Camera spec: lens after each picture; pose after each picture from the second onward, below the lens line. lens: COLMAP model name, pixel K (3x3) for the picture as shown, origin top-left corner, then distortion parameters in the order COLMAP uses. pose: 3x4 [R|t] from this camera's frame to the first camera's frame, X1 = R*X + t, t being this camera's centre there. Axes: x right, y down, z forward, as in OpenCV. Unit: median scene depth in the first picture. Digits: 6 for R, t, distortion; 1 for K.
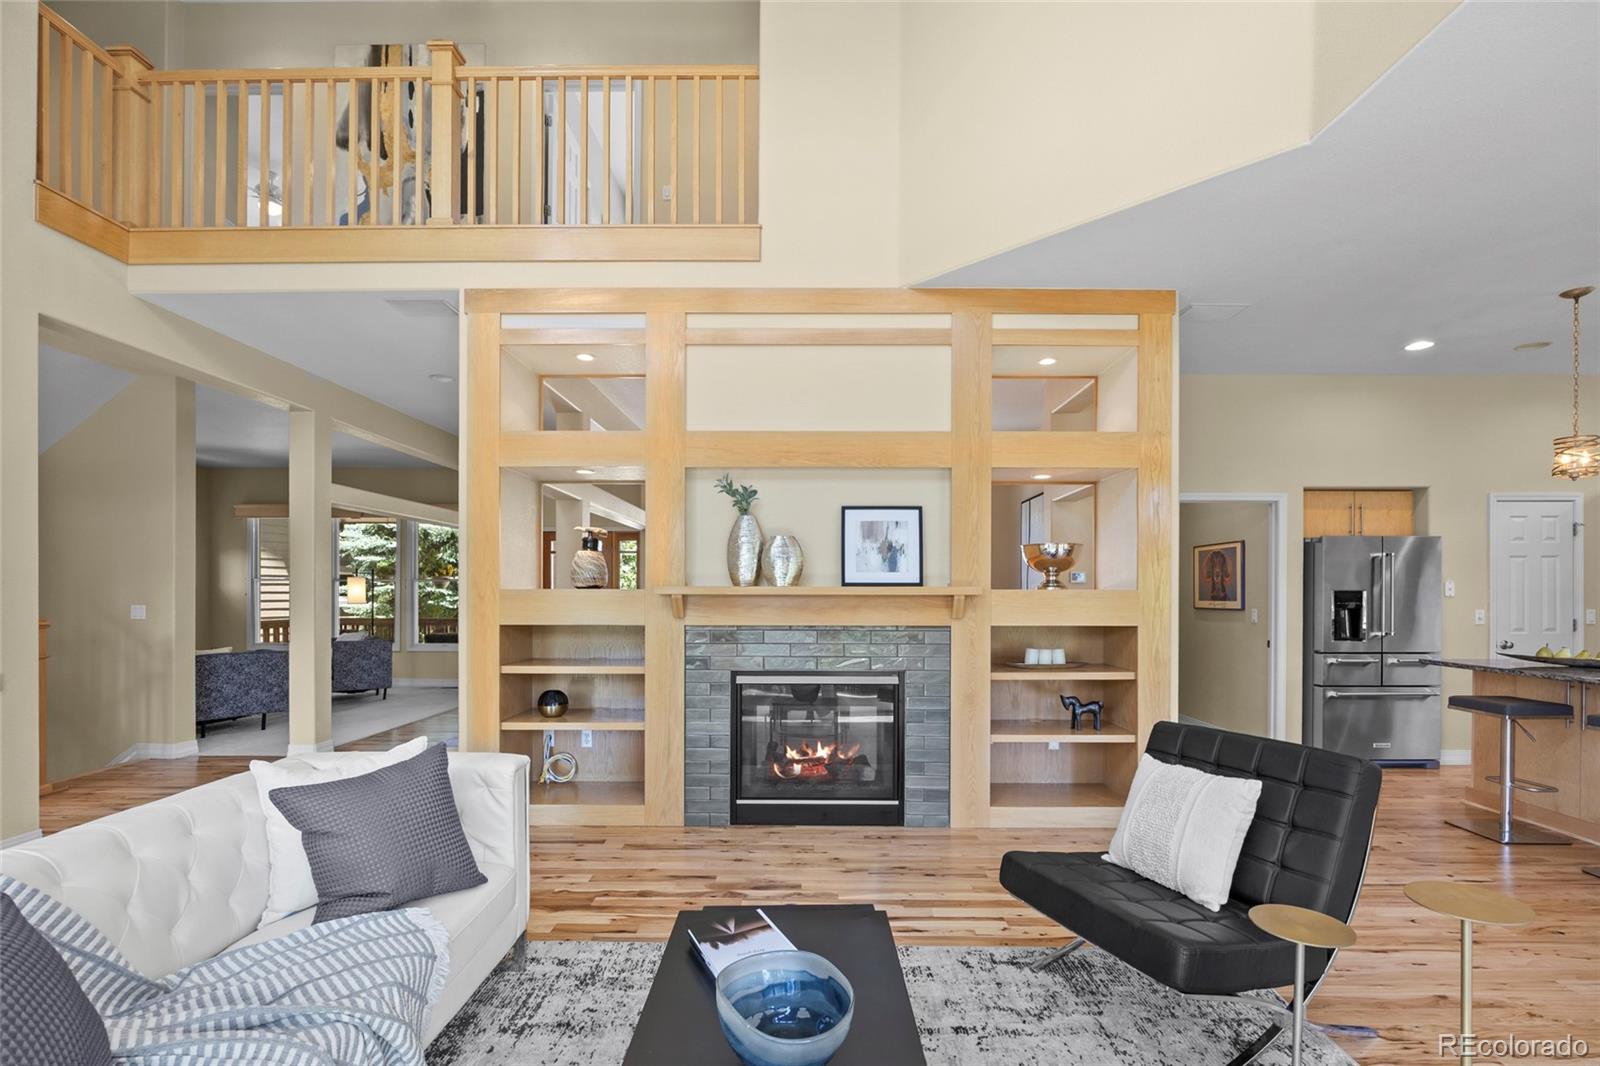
lens RADIAL K [[727.8, 0, 801.0], [0, 727.8, 598.9], [0, 0, 1]] dist [-0.010282, 0.000902]
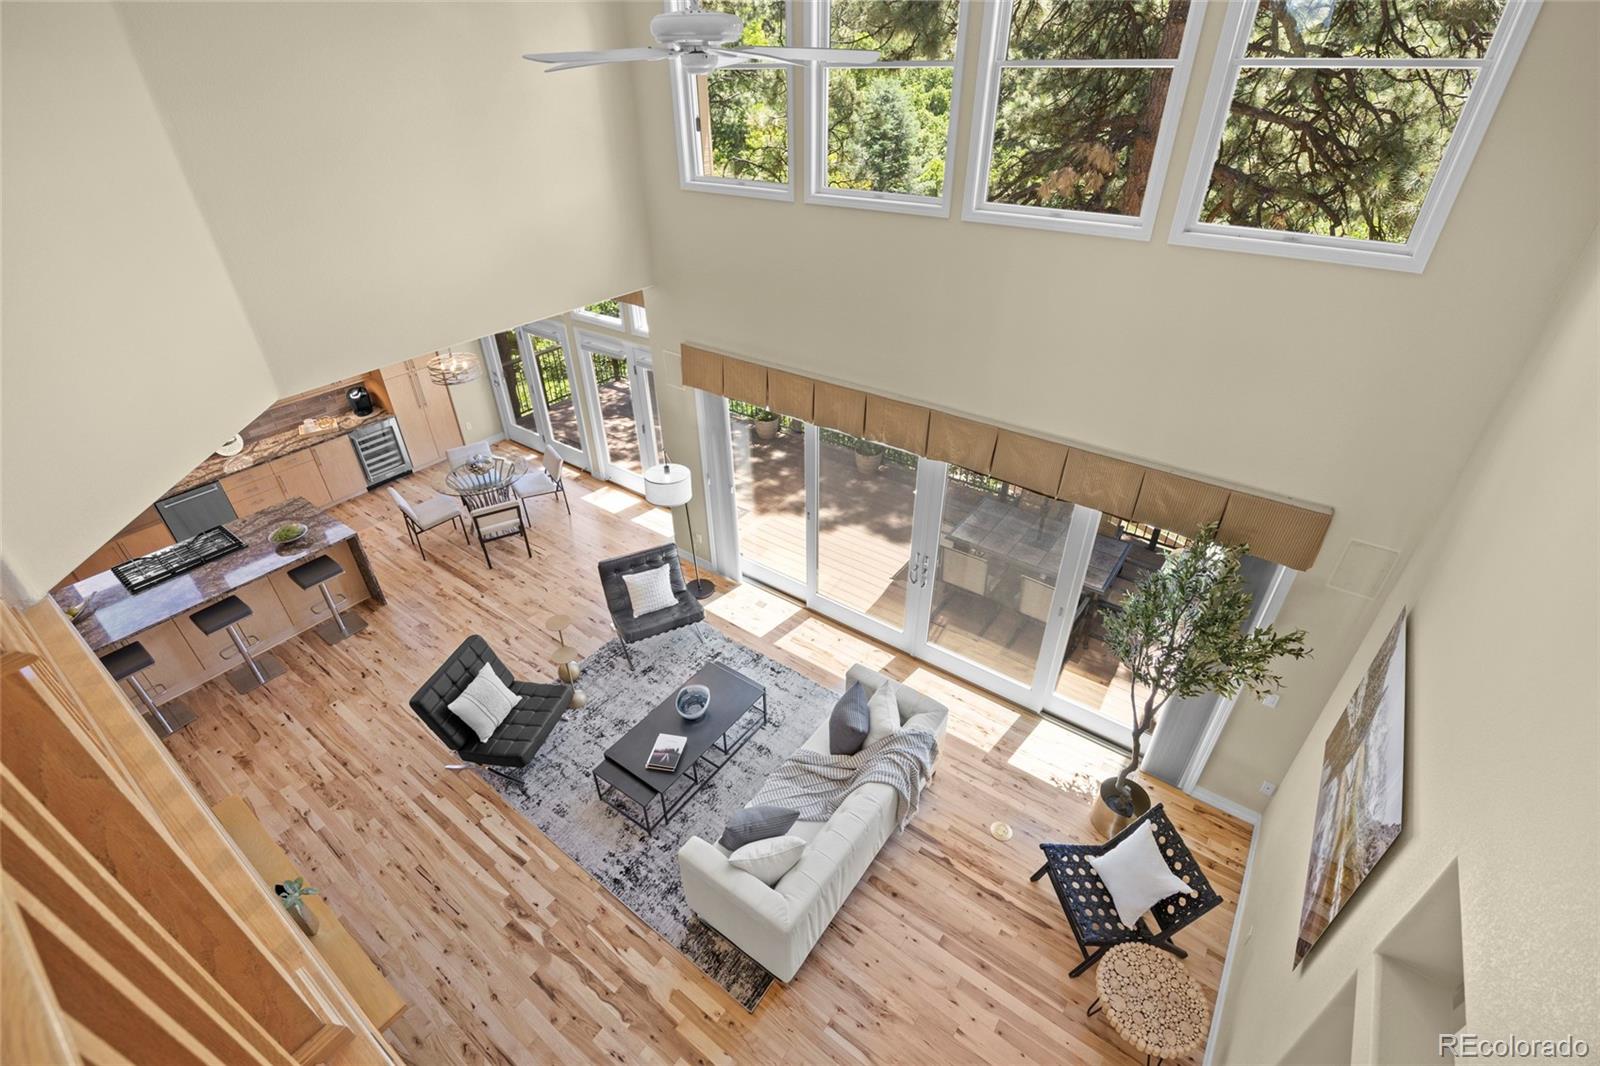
lens RADIAL K [[709.4, 0, 807.8], [0, 709.4, 528.4], [0, 0, 1]] dist [-0.013053, -0.000242]
pose [[-0.817578, -0.319203, 0.479245, -0.733491], [0.004433, 0.828772, 0.559568, -0.840267], [-0.575801, 0.459615, -0.676171, 0.994950]]
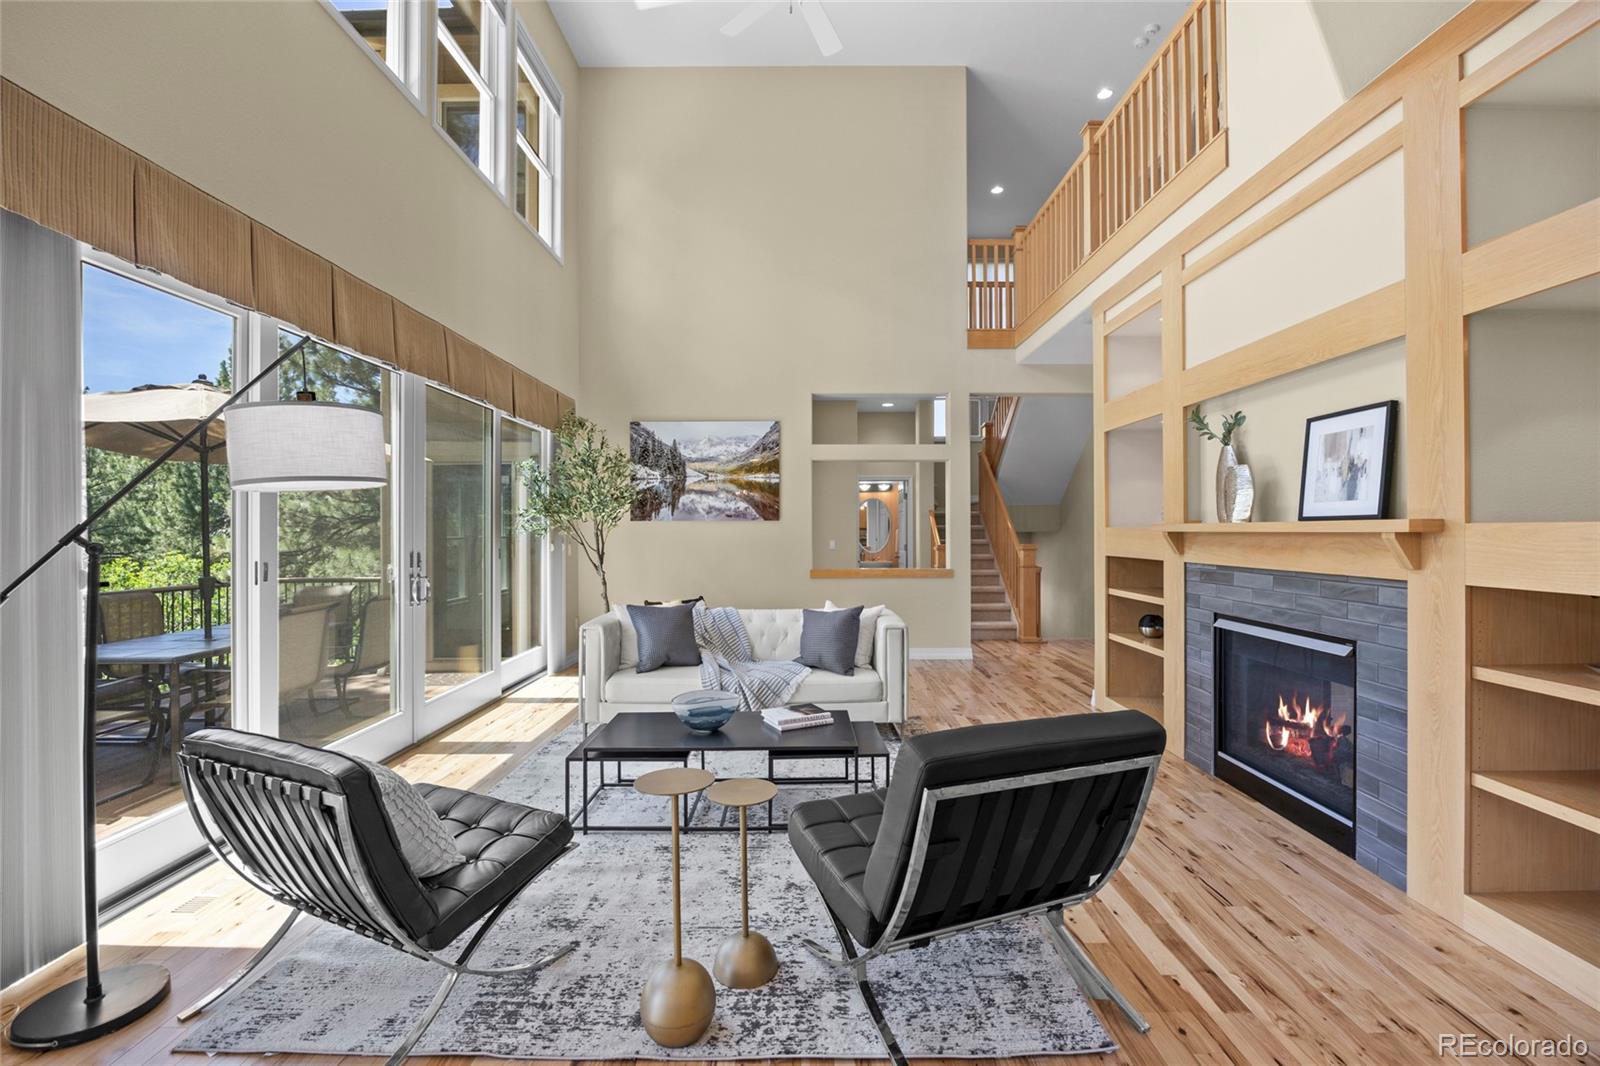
lens RADIAL K [[709.4, 0, 807.8], [0, 709.4, 528.4], [0, 0, 1]] dist [-0.013053, -0.000242]
pose [[0.013546, -0.003516, -0.999902, 0.815250], [-0.006730, 0.999971, -0.003608, -0.003250], [0.999886, 0.006778, 0.013522, 0.459051]]
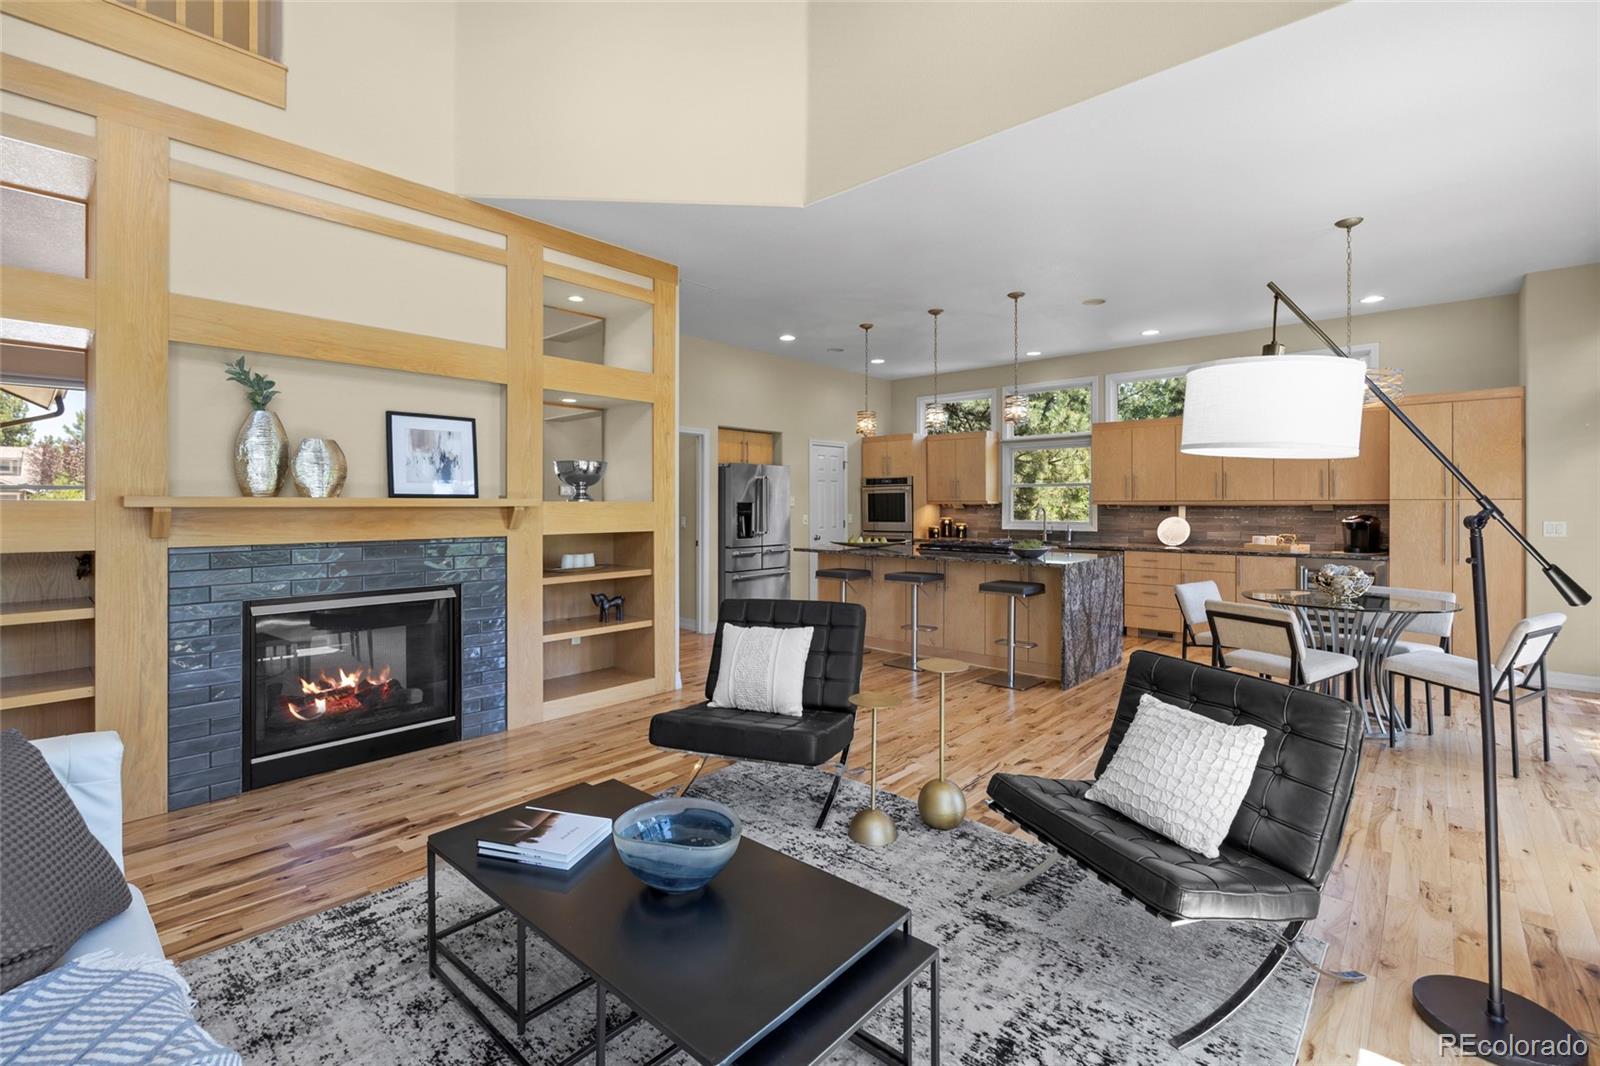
lens RADIAL K [[712.7, 0, 798.6], [0, 712.7, 511.7], [0, 0, 1]] dist [-0.004113, 0.000133]
pose [[0.660910, -0.009325, 0.750407, -0.279321], [0.008429, 0.999952, 0.005002, 0.000425], [-0.750418, 0.003019, 0.660957, 0.014131]]
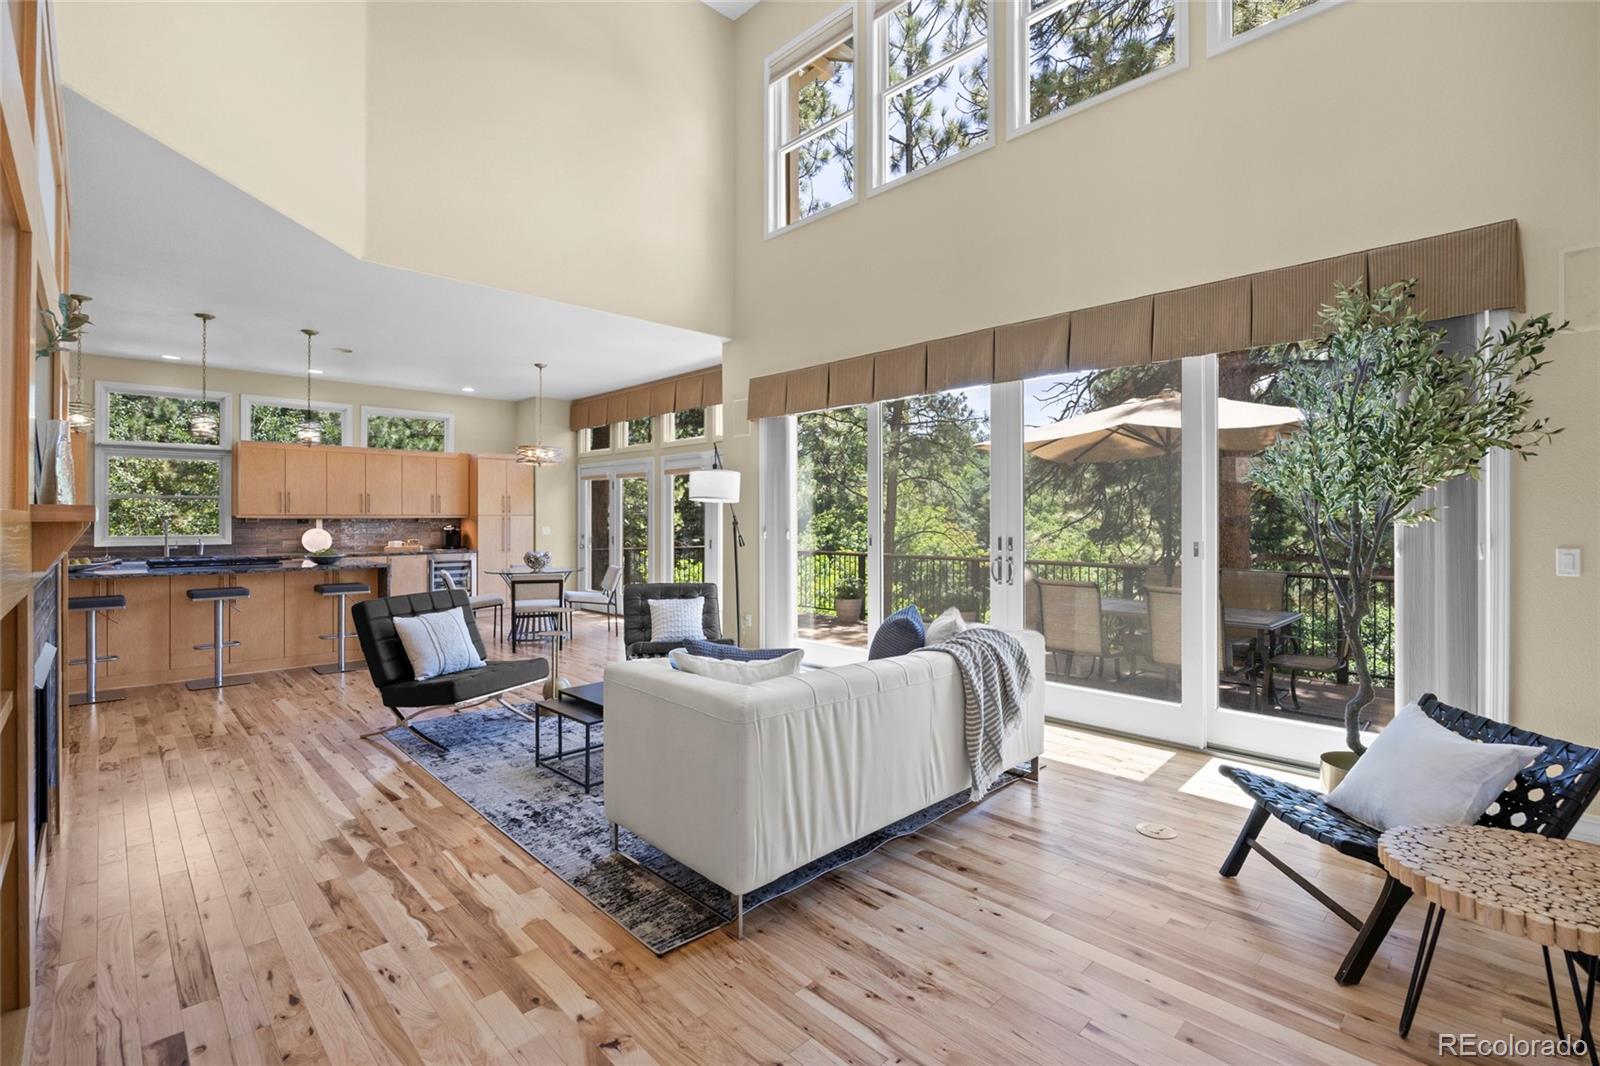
lens RADIAL K [[724.4, 0, 804.2], [0, 724.4, 515.2], [0, 0, 1]] dist [-0.010001, -0.000014]
pose [[-0.709226, 0.000520, 0.704981, -0.851897], [0.005059, 0.999978, 0.004352, -0.011342], [-0.704963, 0.006653, -0.709213, 0.974982]]
